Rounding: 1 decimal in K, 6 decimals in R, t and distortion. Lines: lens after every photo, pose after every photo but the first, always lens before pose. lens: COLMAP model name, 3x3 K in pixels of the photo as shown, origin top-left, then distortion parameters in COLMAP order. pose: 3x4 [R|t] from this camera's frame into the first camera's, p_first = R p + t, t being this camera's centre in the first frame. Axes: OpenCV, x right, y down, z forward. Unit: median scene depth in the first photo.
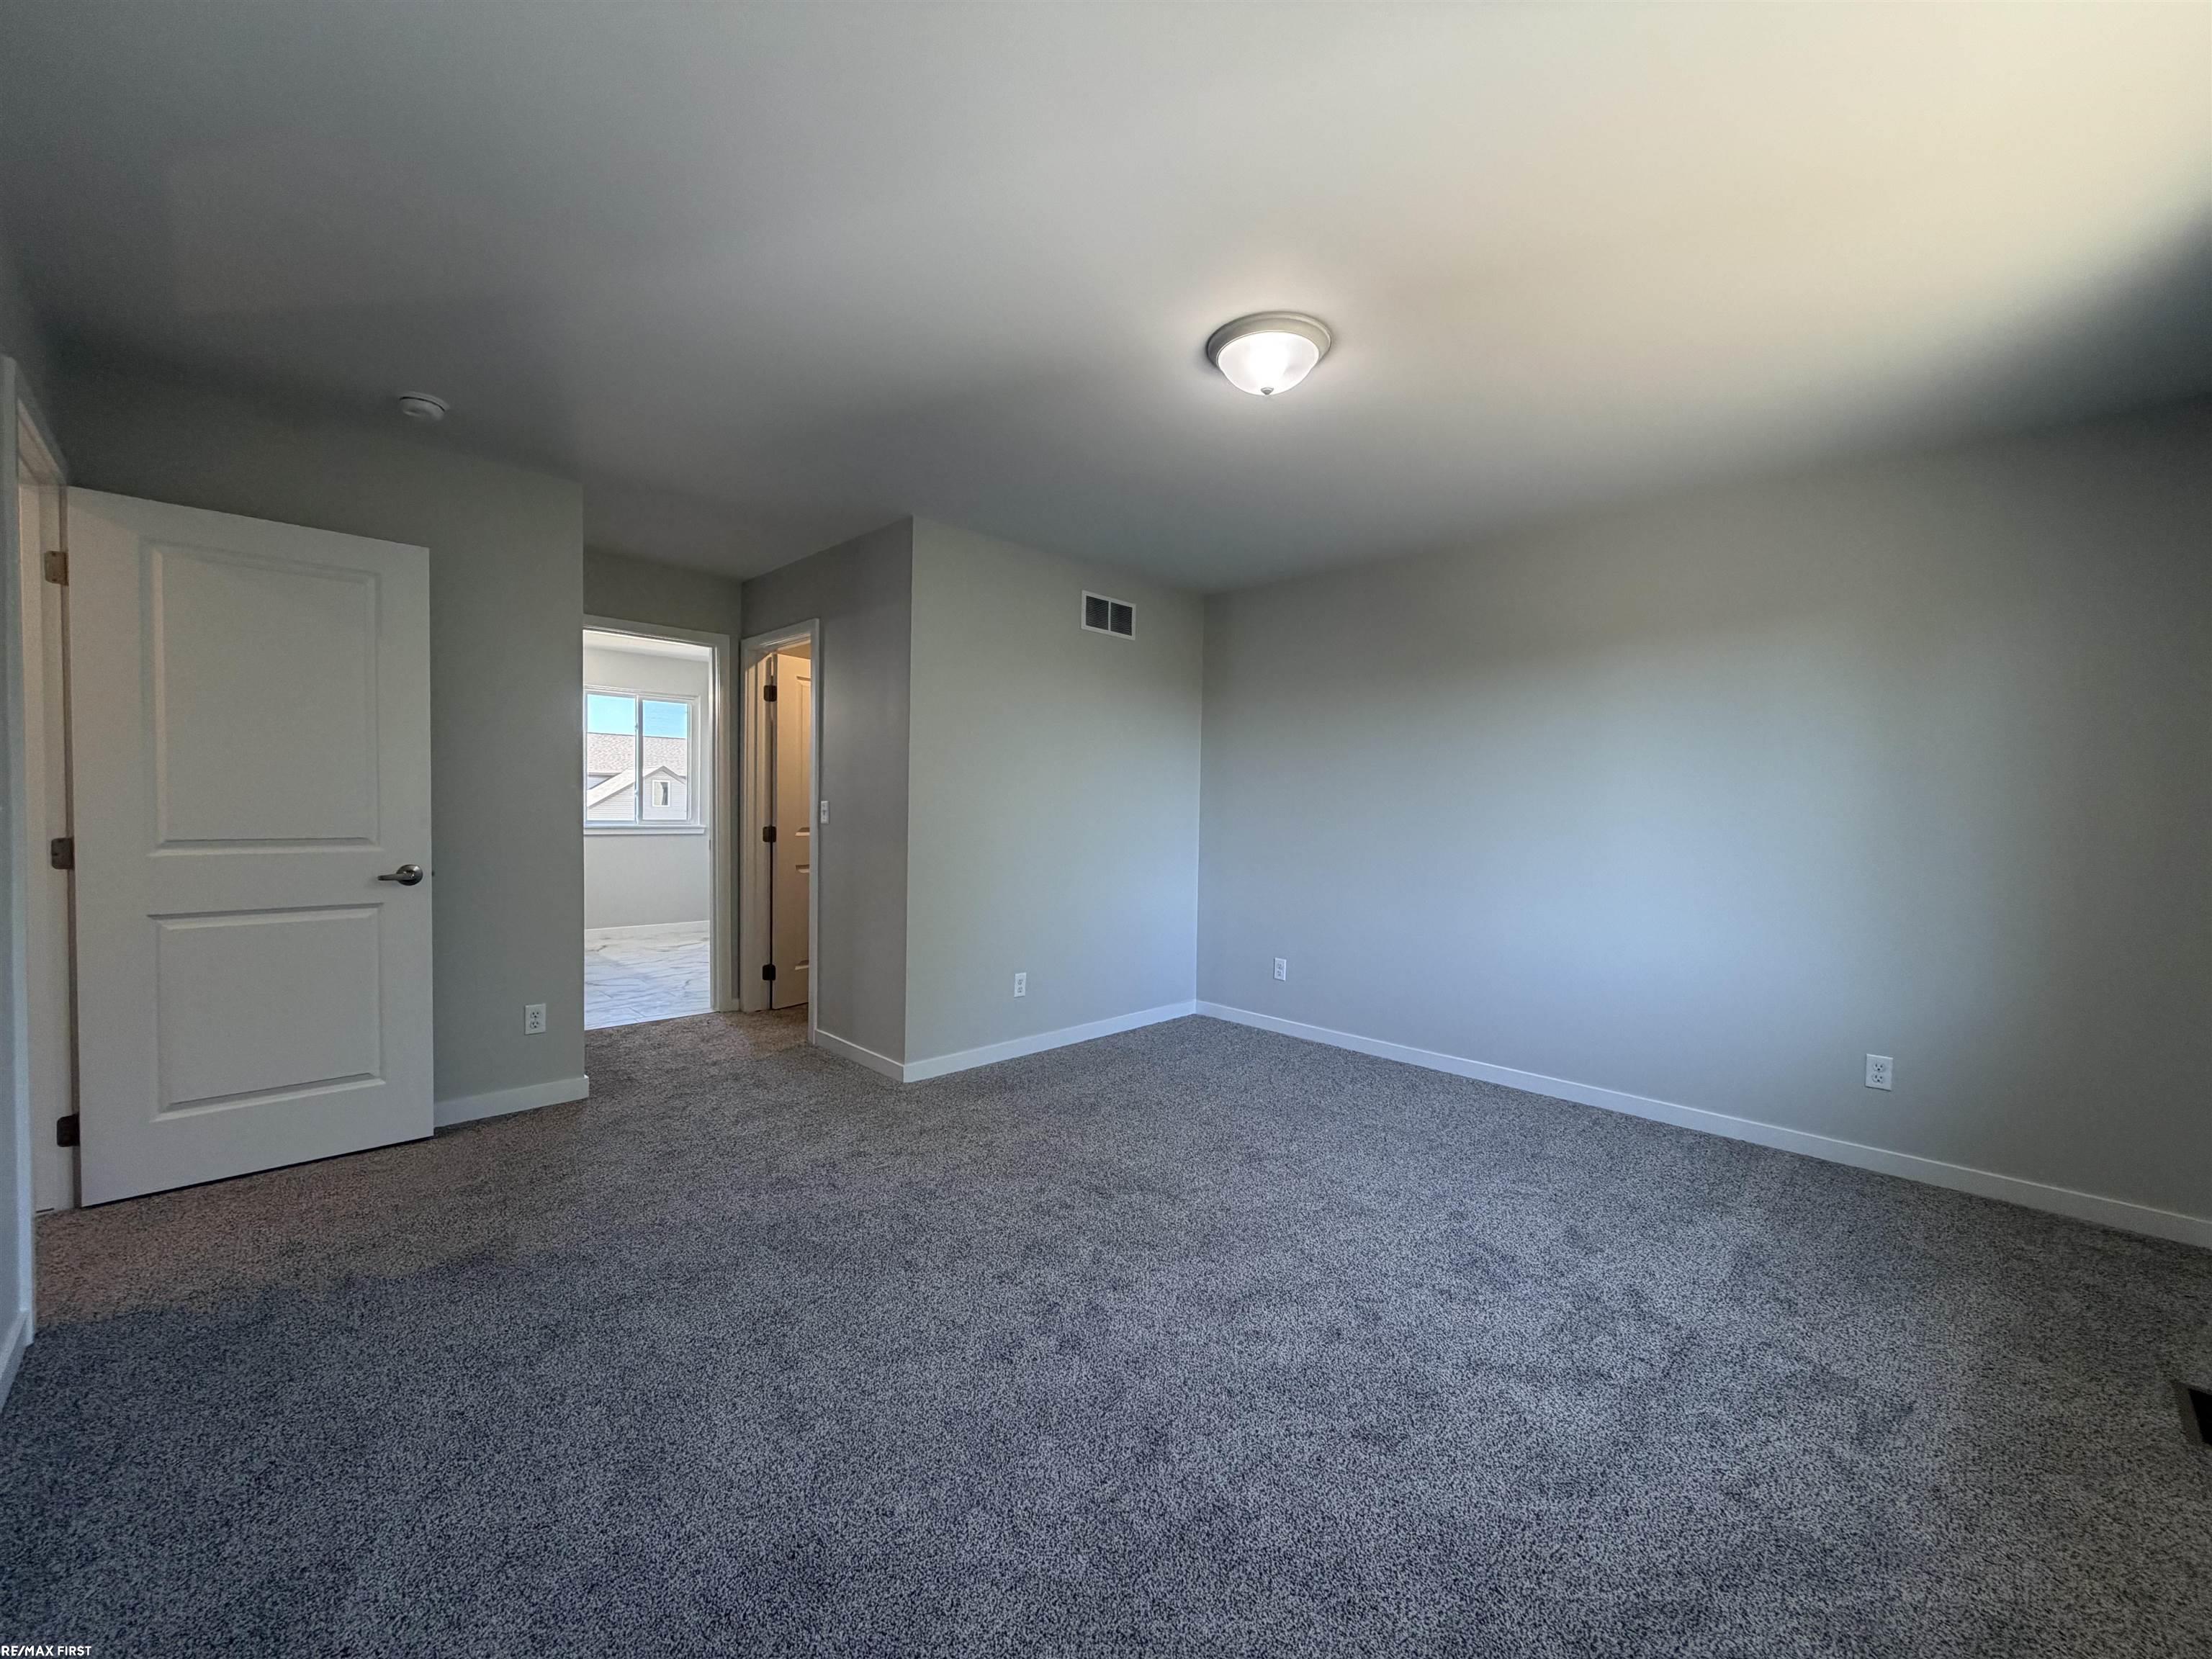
lens RADIAL K [[889.2, 0, 1092.1], [0, 889.2, 838.8], [0, 0, 1]] dist [-0.001284, 0.000772]
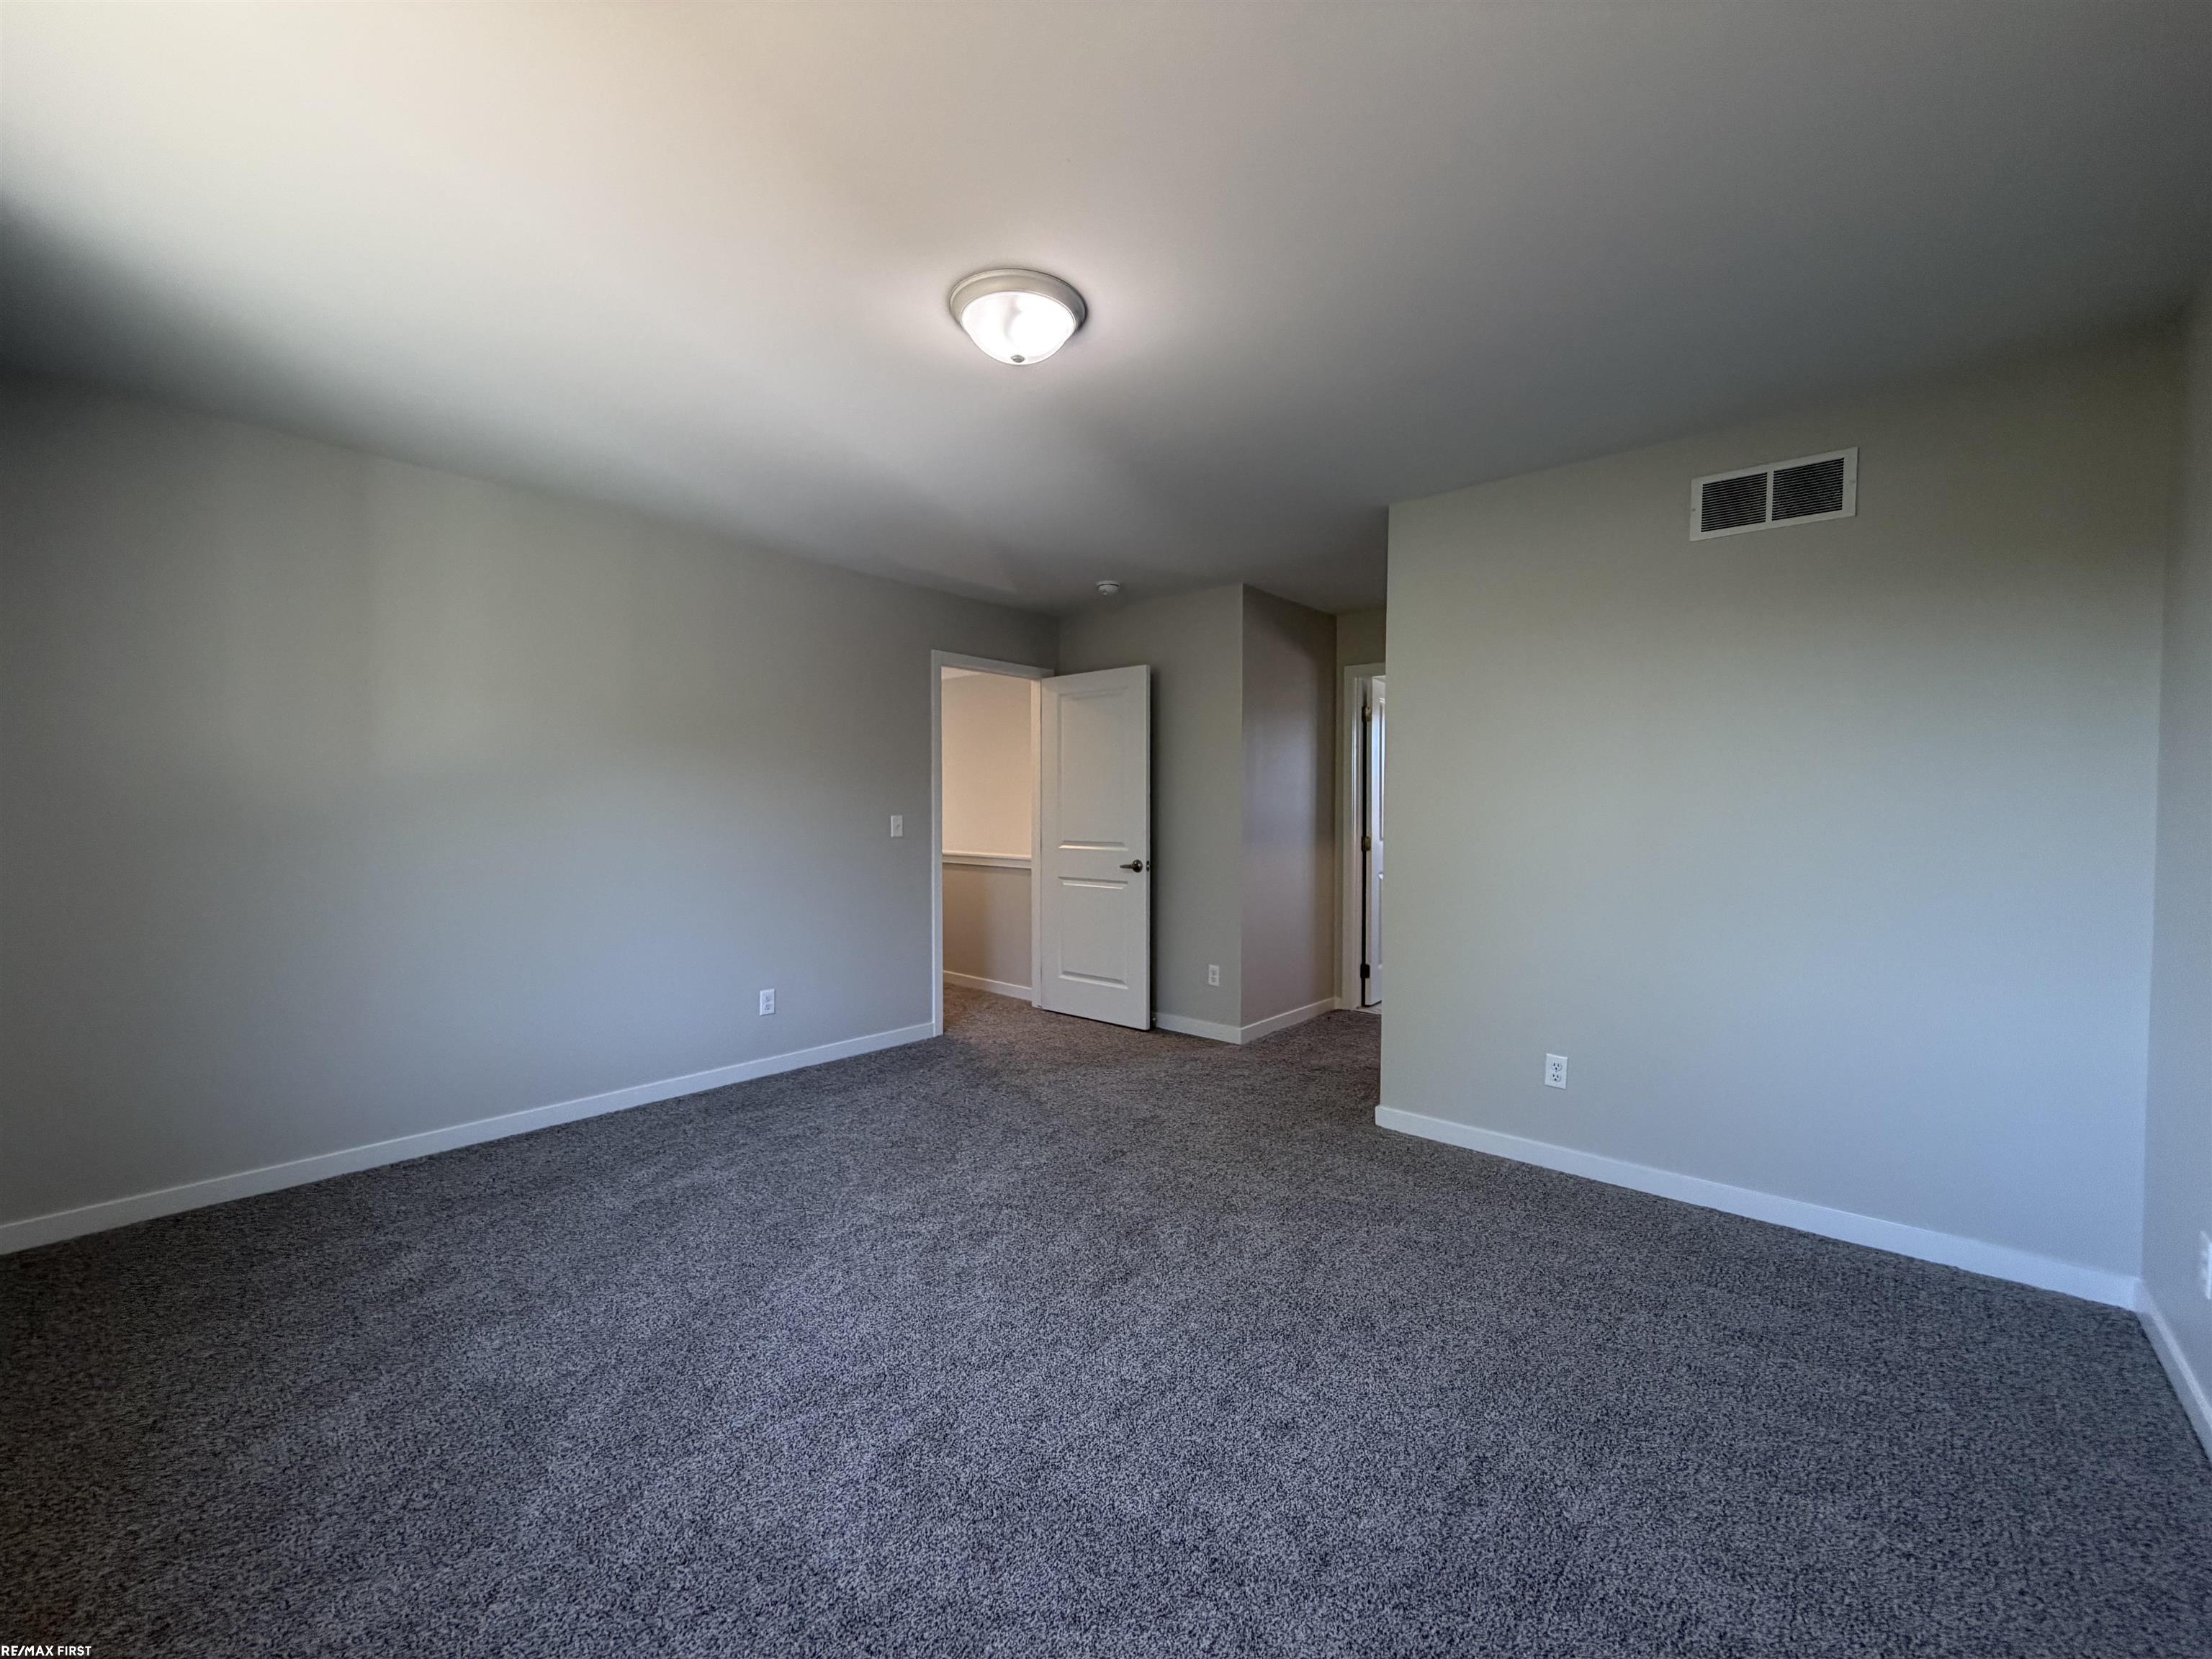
lens RADIAL K [[889.2, 0, 1100.7], [0, 889.2, 827.0], [0, 0, 1]] dist [-0.001284, 0.000772]
pose [[0.076362, 0.000364, -0.997080, 0.872022], [-0.041292, 0.999143, -0.002798, -0.023410], [0.996225, 0.041385, 0.076312, 0.815227]]
